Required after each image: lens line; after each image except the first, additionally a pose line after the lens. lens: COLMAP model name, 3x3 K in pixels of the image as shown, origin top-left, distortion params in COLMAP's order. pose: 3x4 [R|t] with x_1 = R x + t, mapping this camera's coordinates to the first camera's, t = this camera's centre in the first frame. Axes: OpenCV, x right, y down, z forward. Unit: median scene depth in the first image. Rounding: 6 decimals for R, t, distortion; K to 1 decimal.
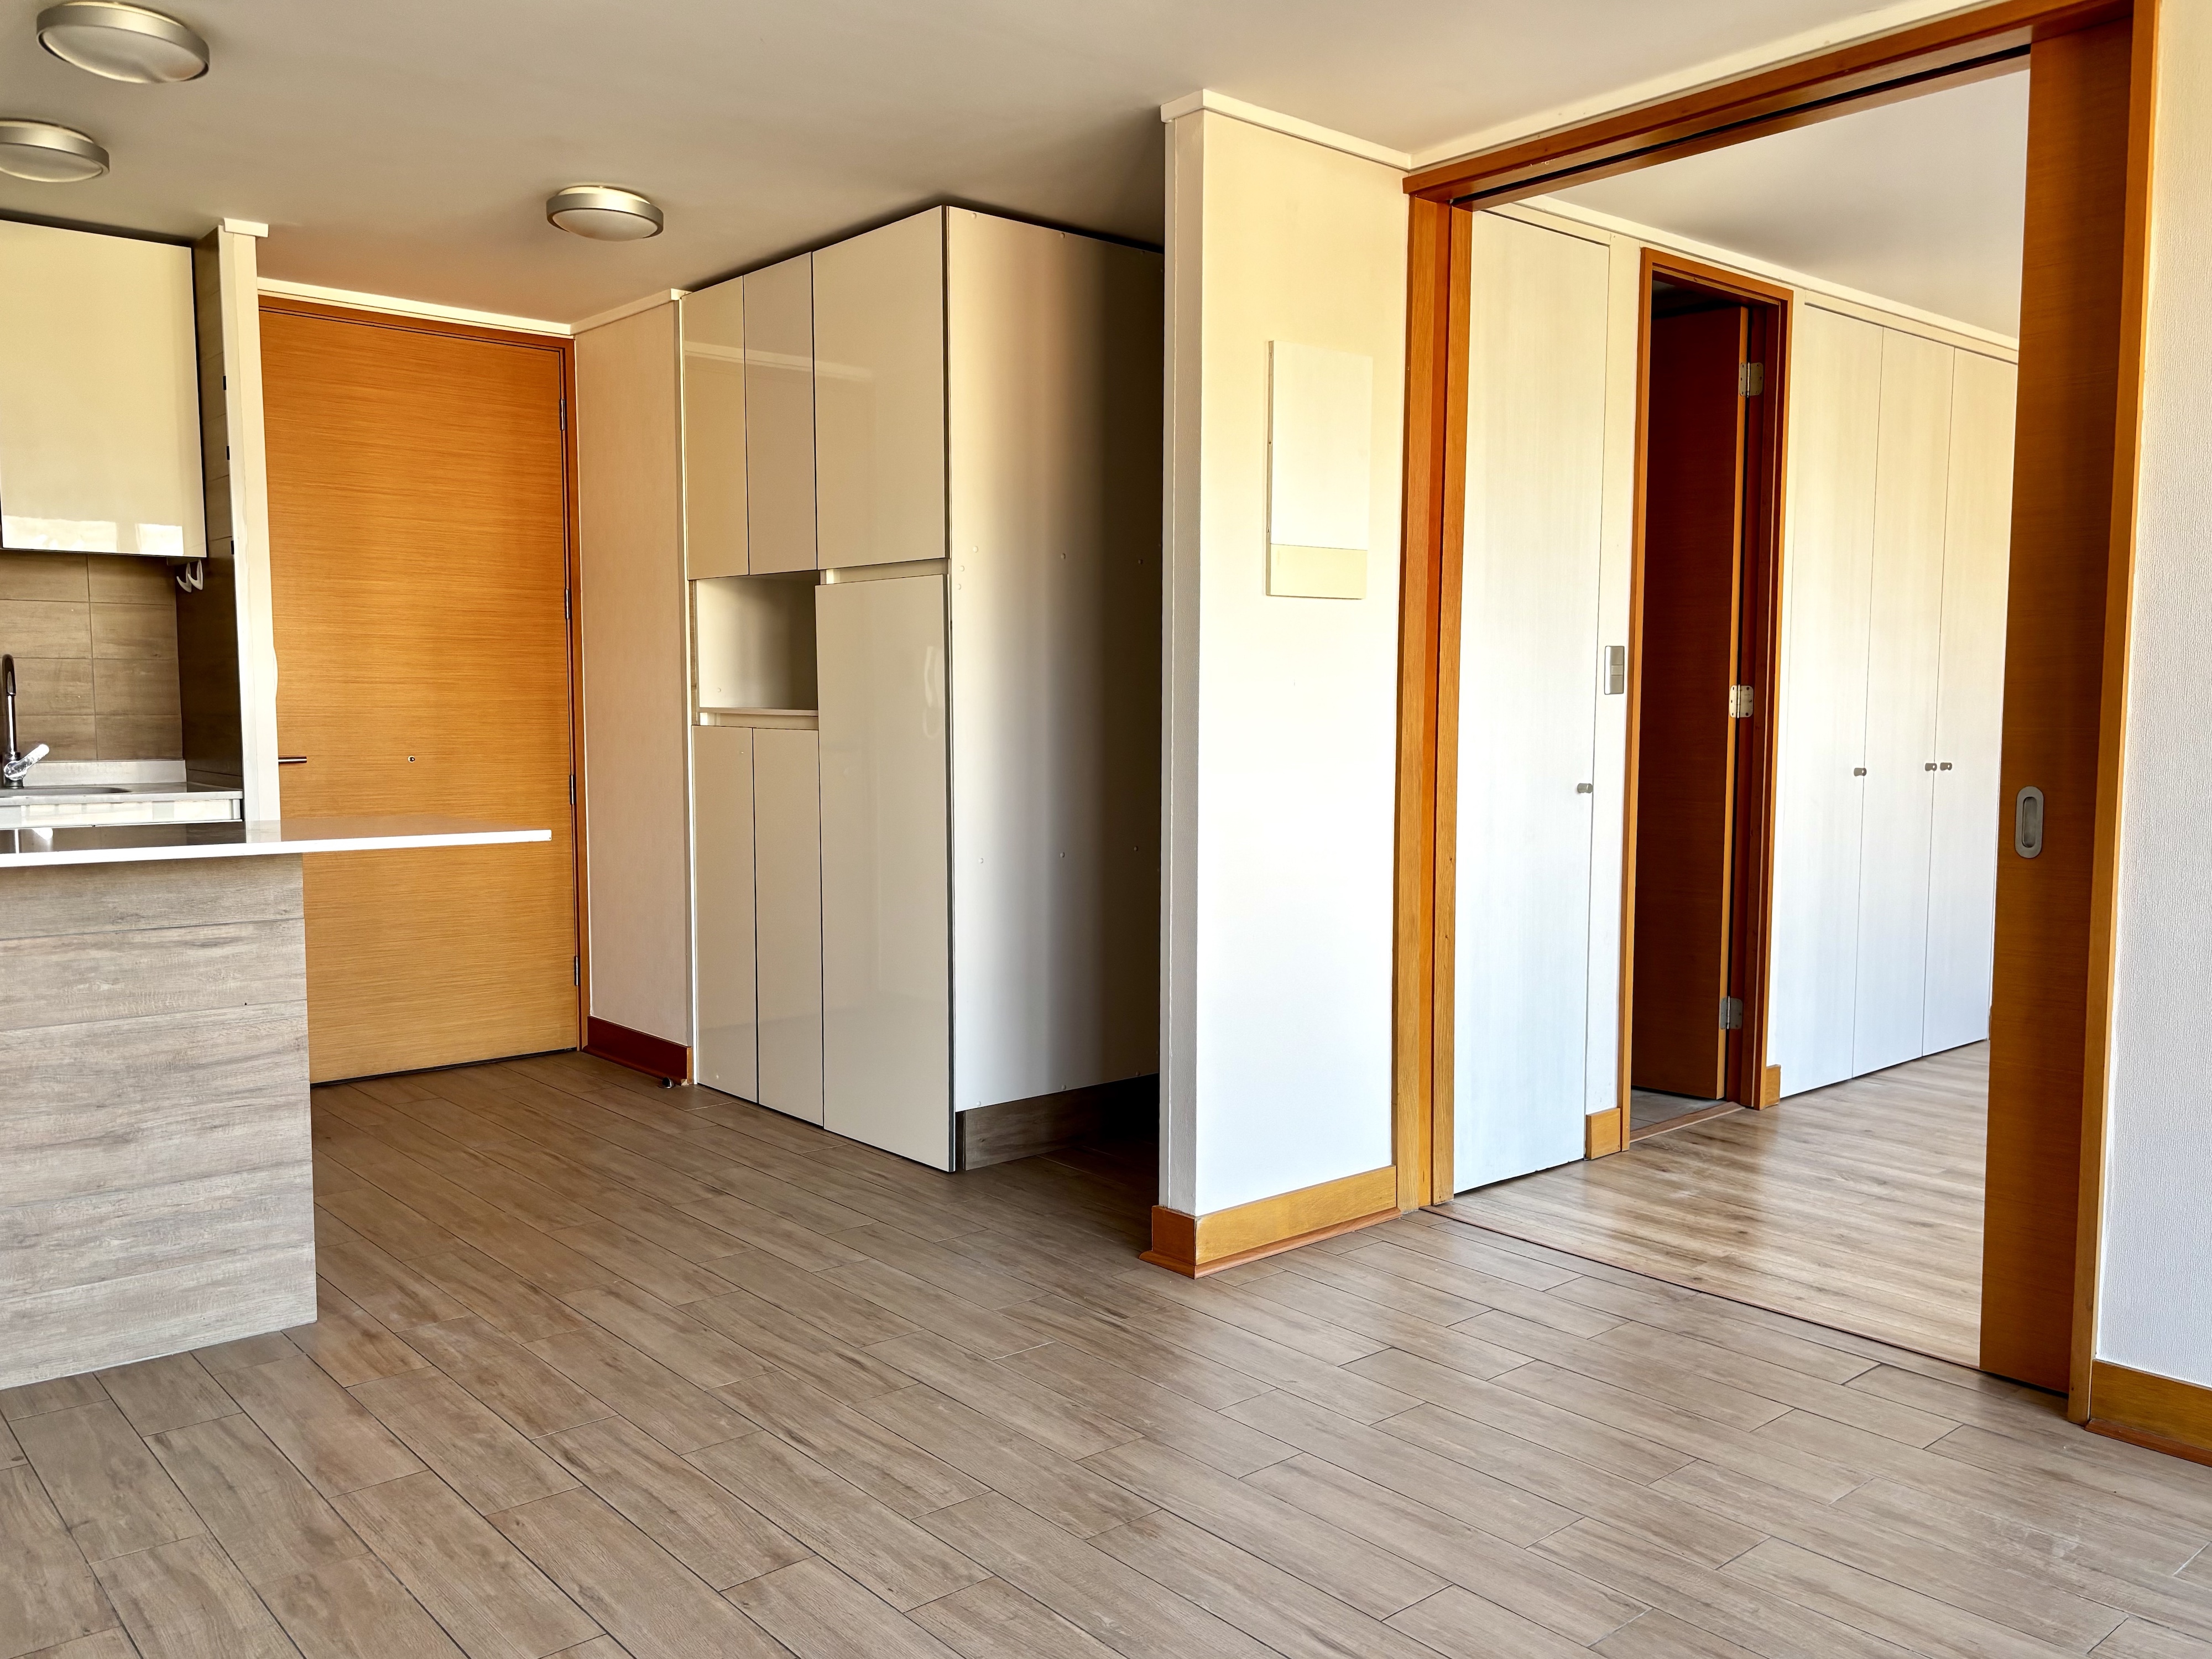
lens RADIAL K [[1772.0, 0, 1097.0], [0, 1772.0, 858.3], [0, 0, 1]] dist [0.033993, 0.002832]
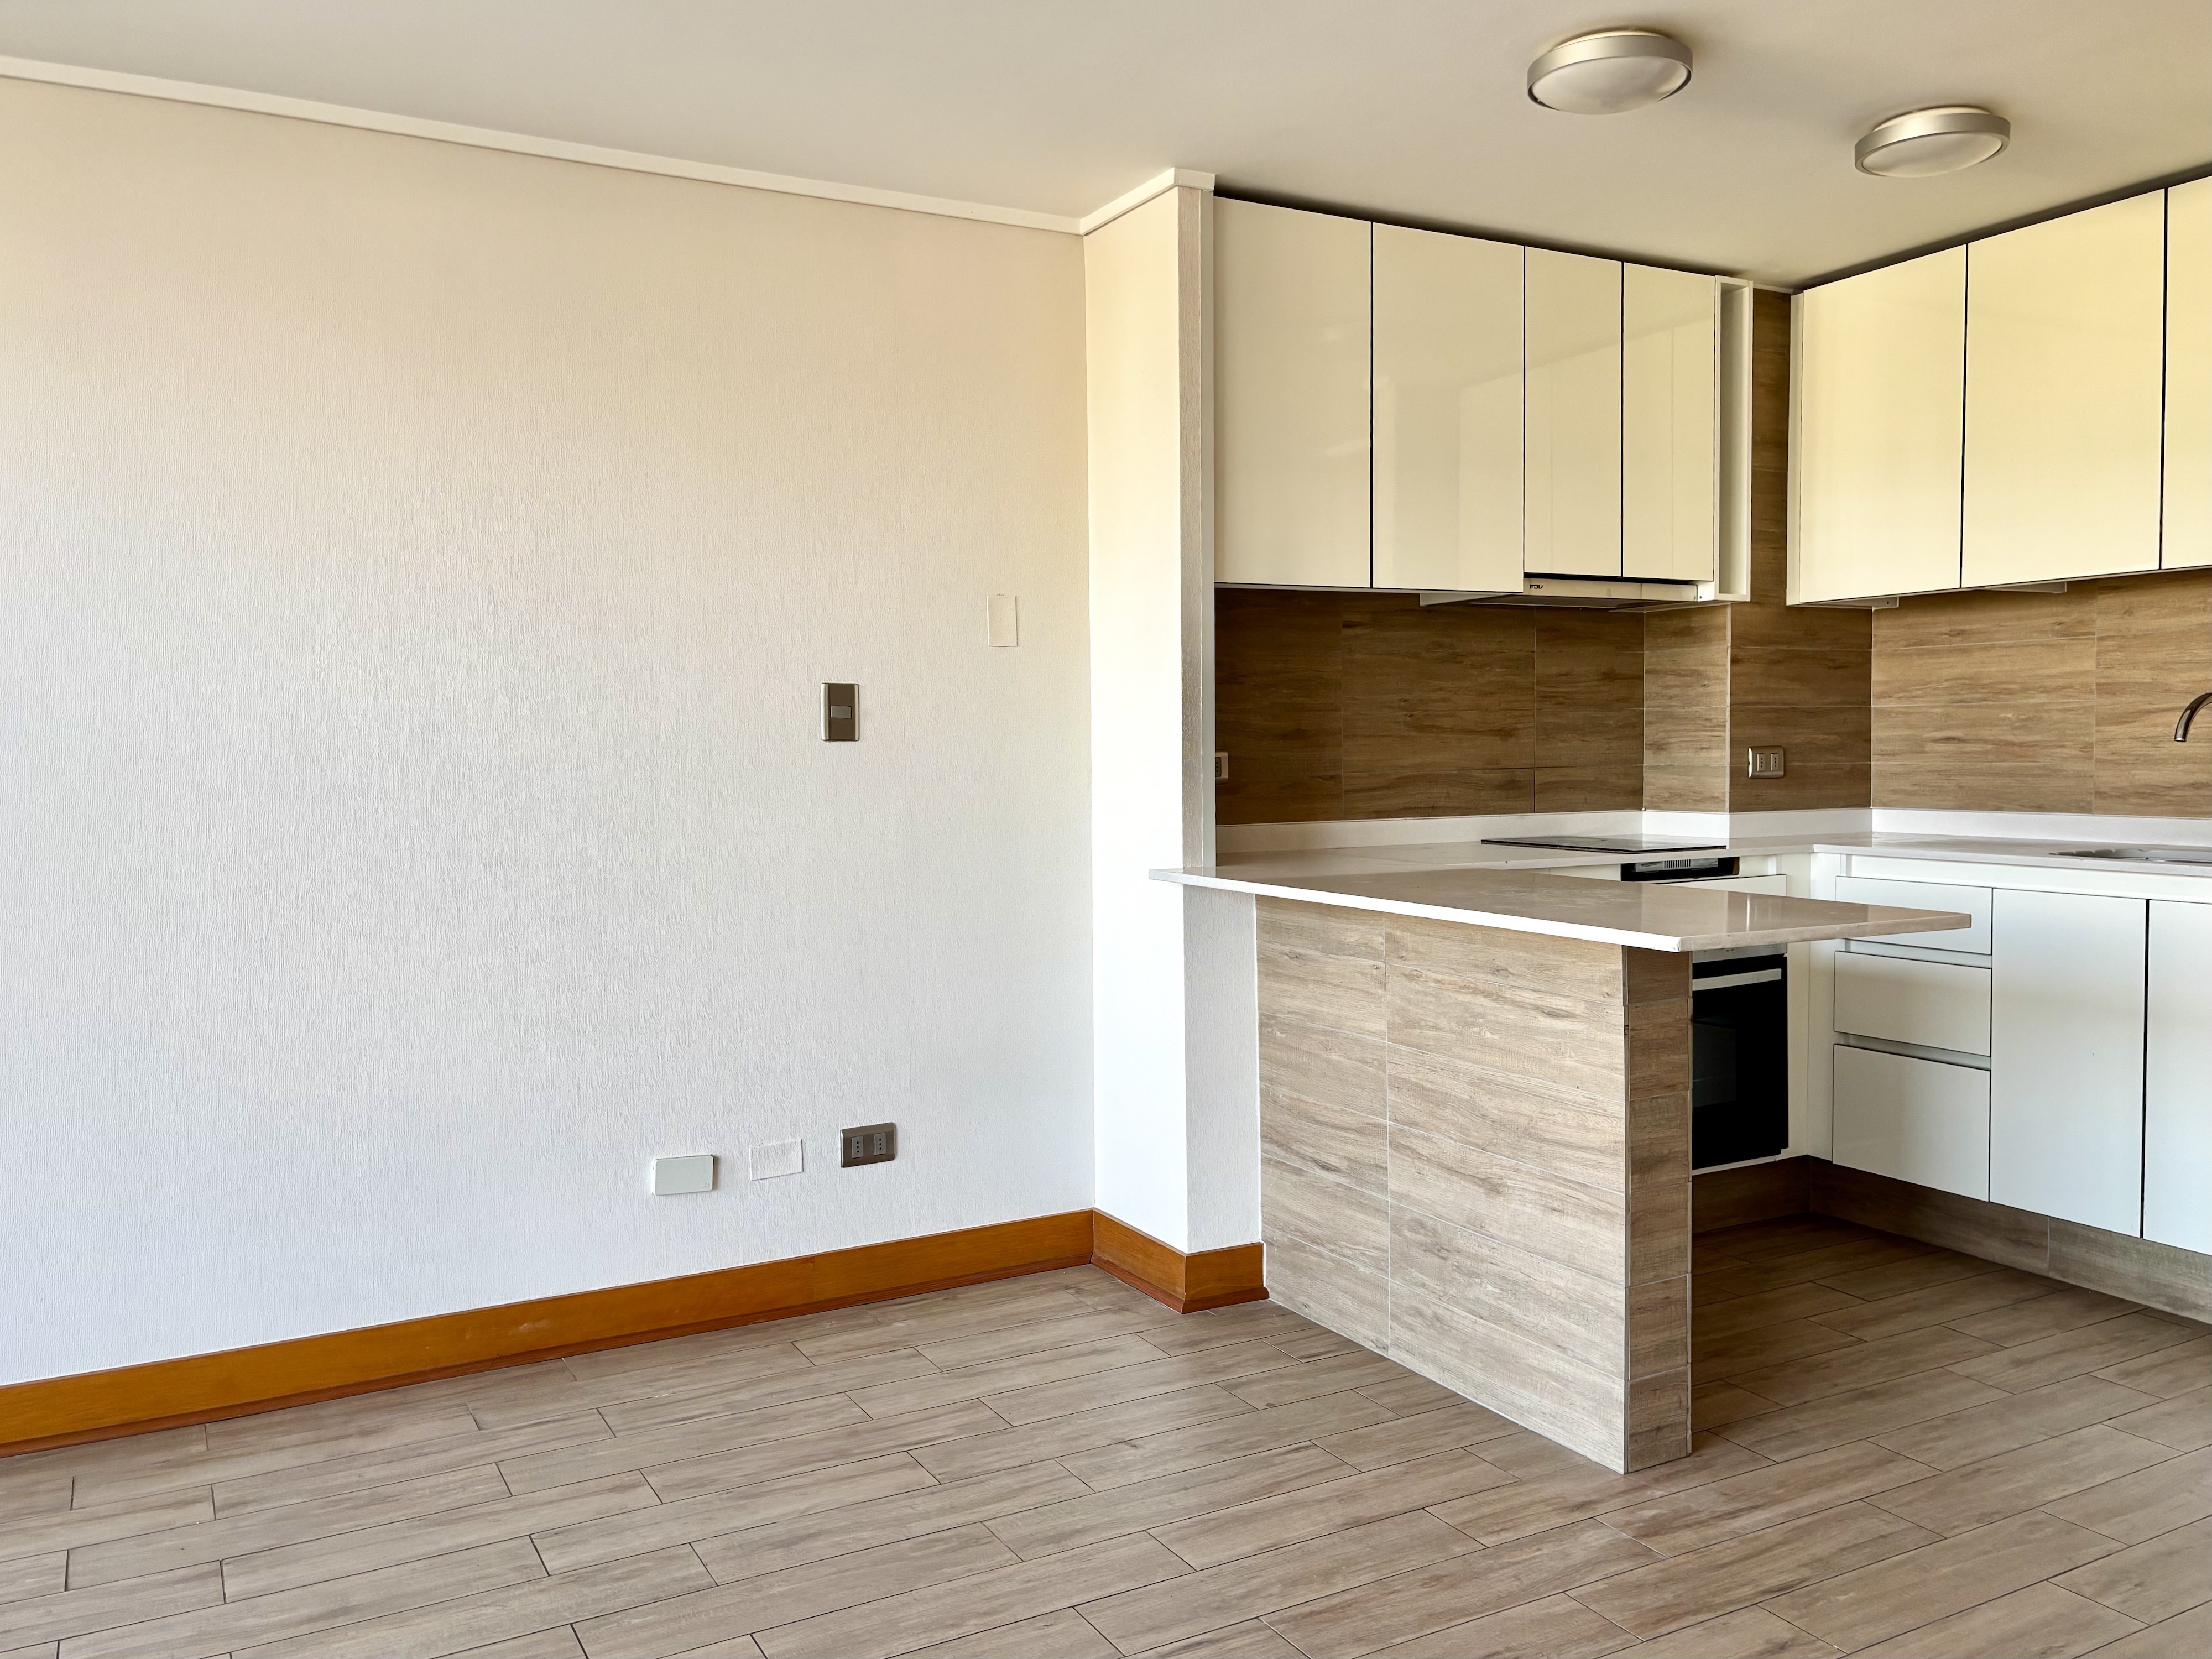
lens RADIAL K [[1766.9, 0, 1106.0], [0, 1766.9, 829.5], [0, 0, 1]] dist [0.078737, -0.085022]
pose [[-0.205393, 0.050400, -0.977381, 0.467028], [-0.076657, 0.994776, 0.067406, -0.094659], [0.975673, 0.088768, -0.200456, 0.952032]]
